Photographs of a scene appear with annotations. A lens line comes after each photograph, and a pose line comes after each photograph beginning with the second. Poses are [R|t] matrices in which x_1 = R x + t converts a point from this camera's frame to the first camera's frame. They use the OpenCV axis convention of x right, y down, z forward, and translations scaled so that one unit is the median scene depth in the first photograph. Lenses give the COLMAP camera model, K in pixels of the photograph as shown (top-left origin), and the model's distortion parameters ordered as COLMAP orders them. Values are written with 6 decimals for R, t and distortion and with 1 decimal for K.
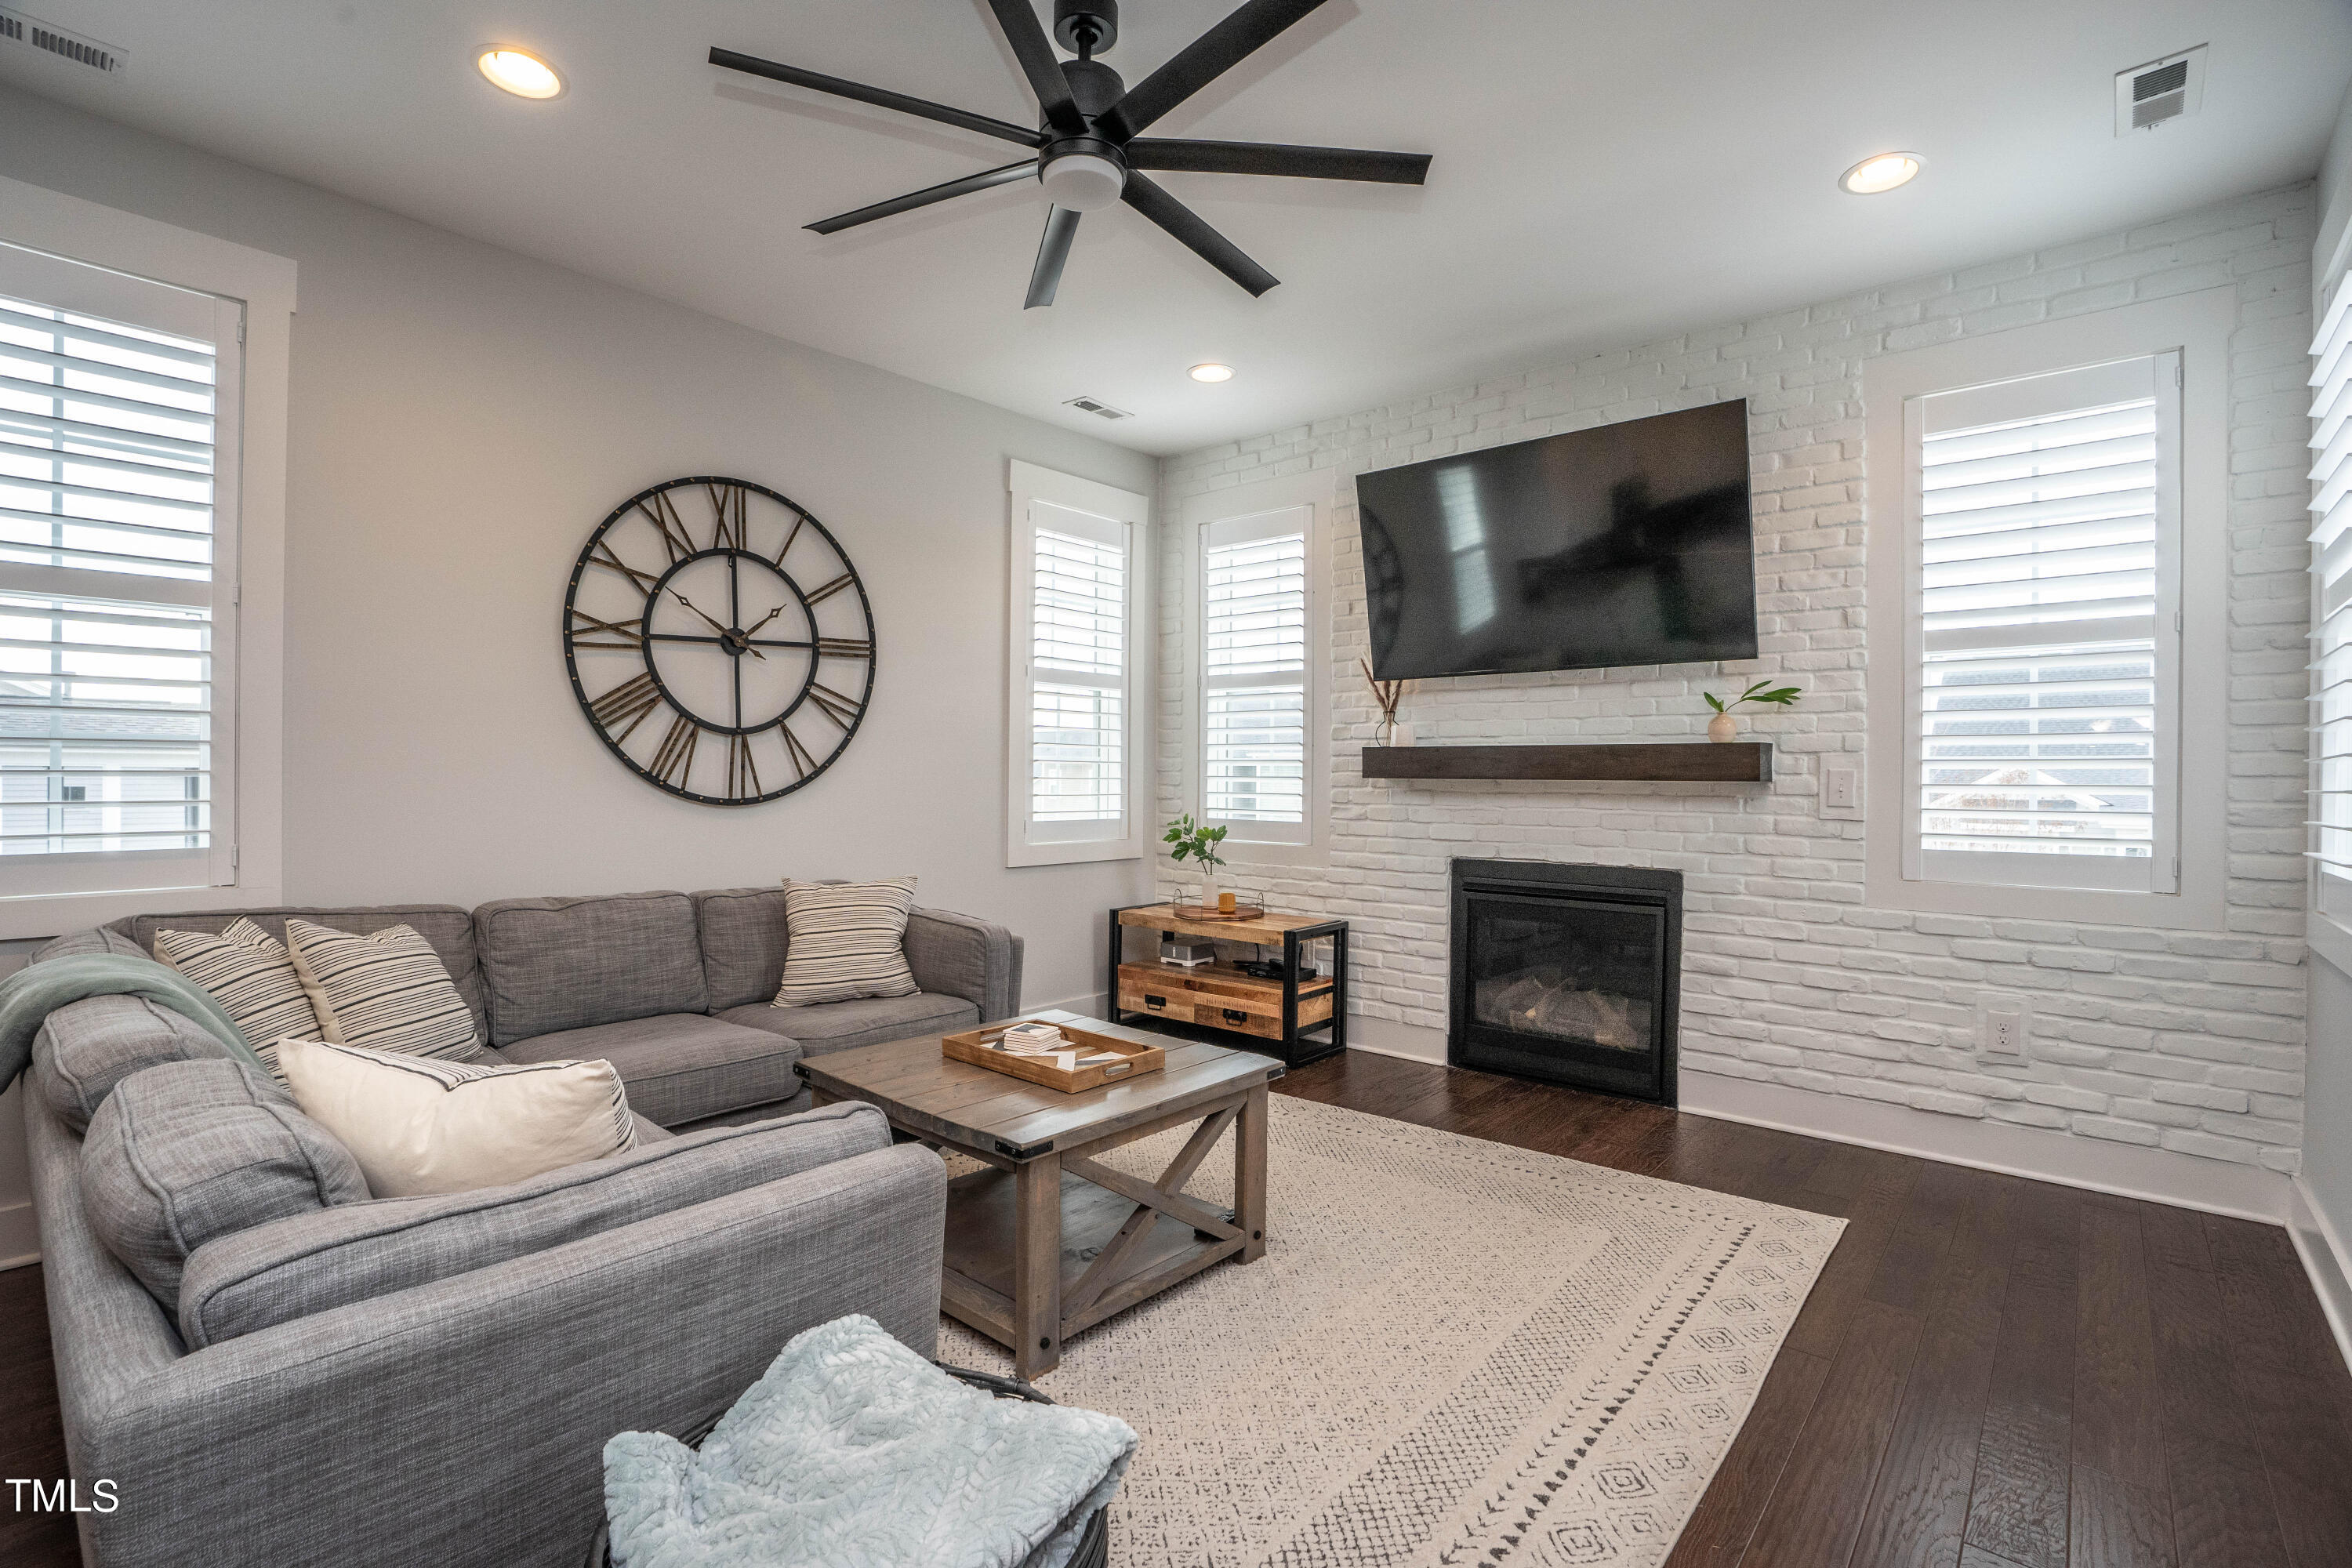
lens RADIAL K [[1109.8, 0, 1179.4], [0, 1109.8, 776.2], [0, 0, 1]] dist [-0.041423, 0.013841]
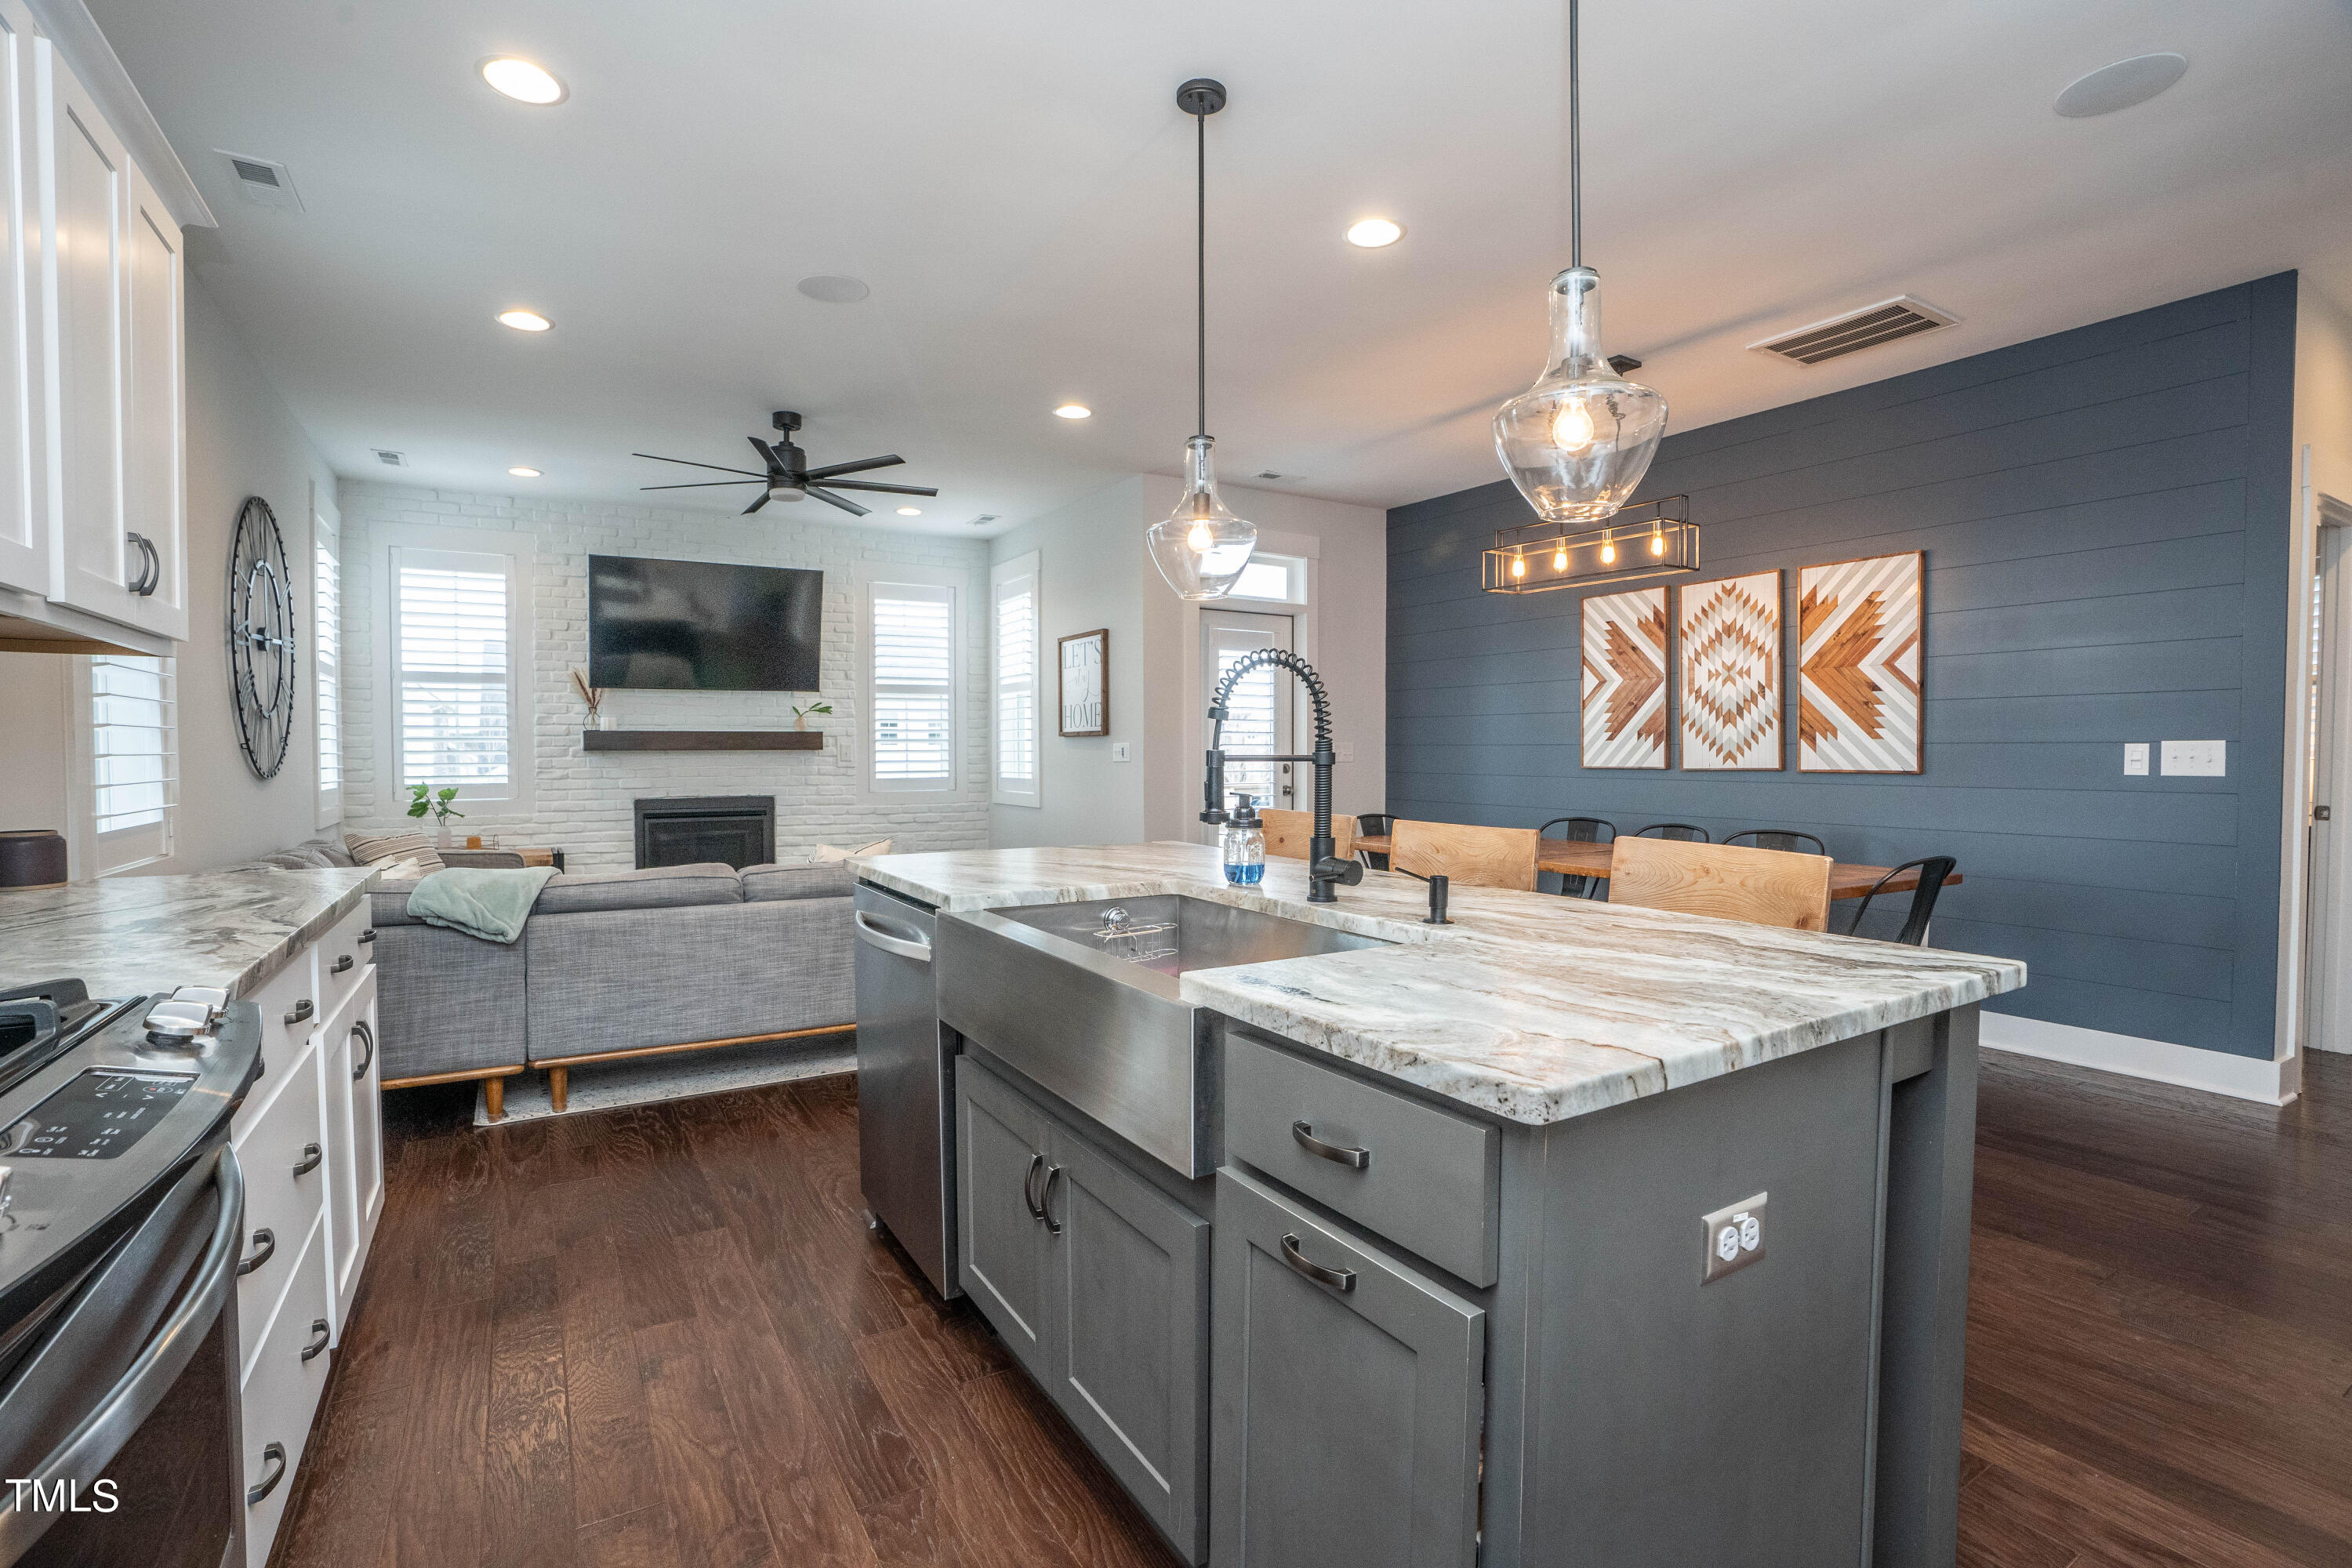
lens RADIAL K [[1109.8, 0, 1164.6], [0, 1109.8, 778.3], [0, 0, 1]] dist [-0.041423, 0.013841]
pose [[0.290492, -0.033478, 0.956292, -1.237002], [0.006319, 0.999433, 0.033068, -0.006253], [-0.956857, -0.003563, 0.290538, -0.240307]]
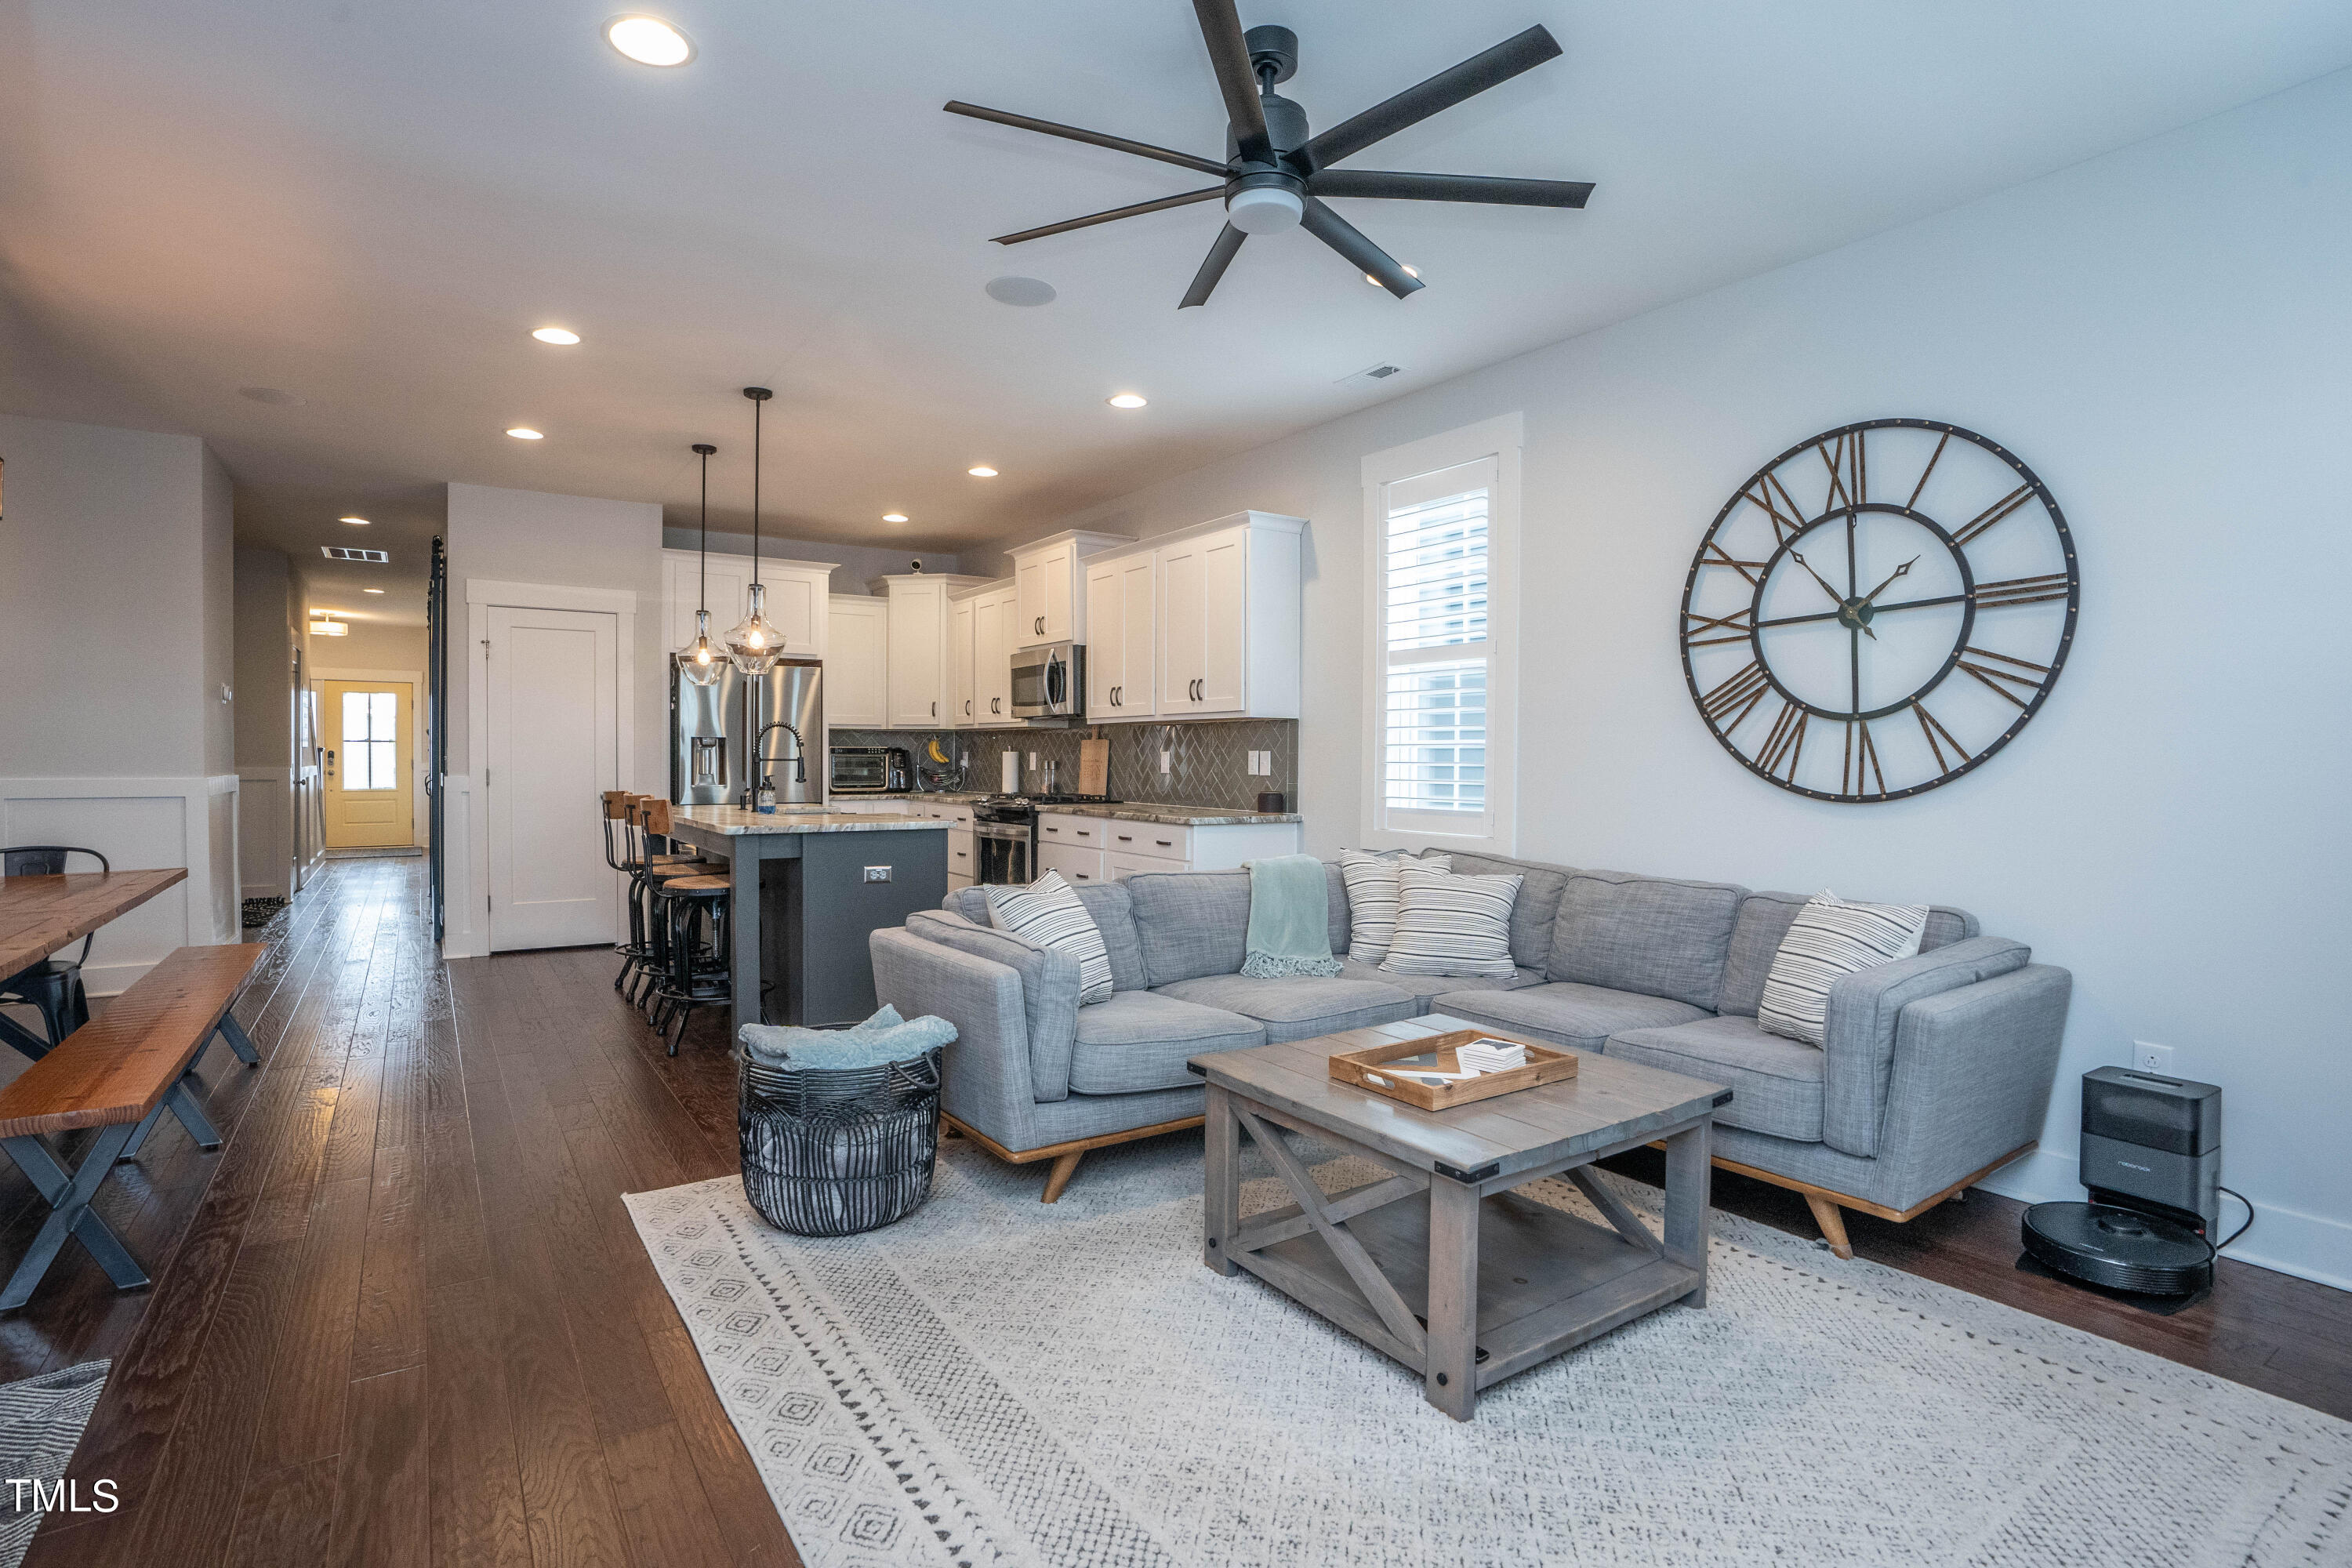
lens RADIAL K [[1108.3, 0, 1113.7], [0, 1108.3, 773.1], [0, 0, 1]] dist [-0.045588, 0.012845]
pose [[-0.280060, 0.003606, -0.959976, 0.570932], [-0.015032, 0.999854, 0.008141, 0.004910], [0.959865, 0.016710, -0.279965, 0.681942]]
